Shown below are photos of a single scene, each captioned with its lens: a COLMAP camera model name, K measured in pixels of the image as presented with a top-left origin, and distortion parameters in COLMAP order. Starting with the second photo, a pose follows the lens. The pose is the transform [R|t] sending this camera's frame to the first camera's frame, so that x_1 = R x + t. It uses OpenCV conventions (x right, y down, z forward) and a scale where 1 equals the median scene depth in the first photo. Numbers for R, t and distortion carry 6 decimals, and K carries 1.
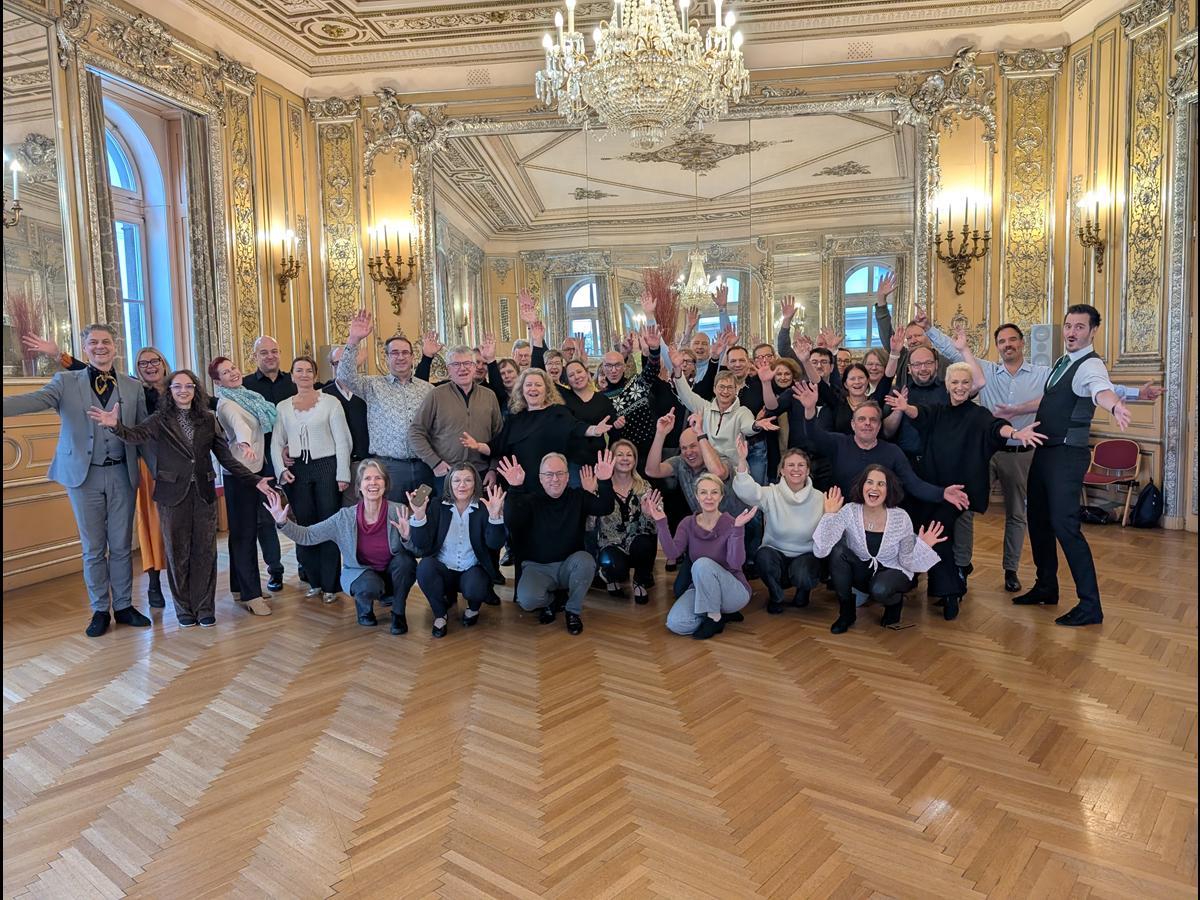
lens RADIAL K [[861.9, 0, 598.8], [0, 861.9, 445.6], [0, 0, 1]] dist [0.039260, -0.041676]
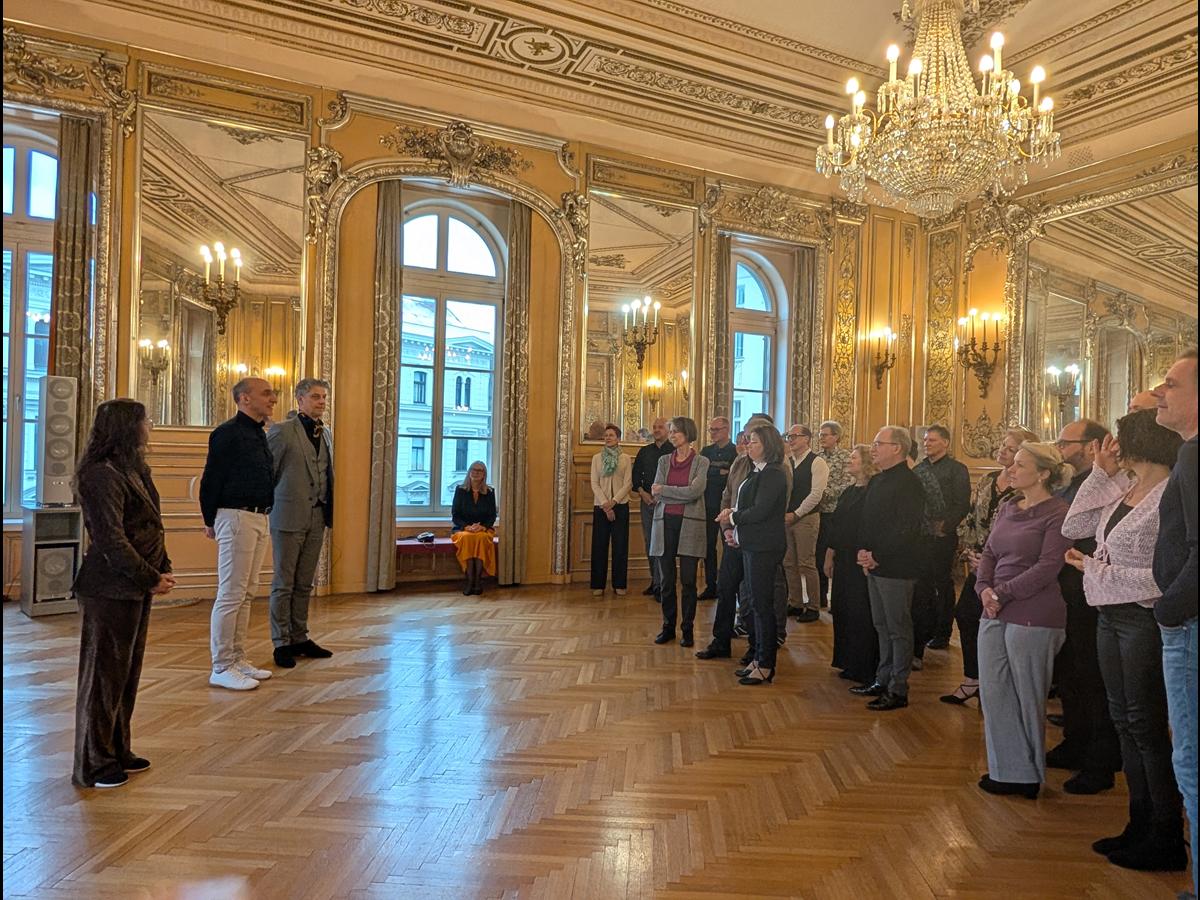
lens RADIAL K [[752.9, 0, 623.3], [0, 752.9, 457.7], [0, 0, 1]] dist [-0.004711, 0.002415]
pose [[0.612966, 0.040963, -0.789047, 0.243079], [-0.104759, 0.994052, -0.029776, -0.005394], [0.783134, 0.100911, 0.613611, 0.109266]]
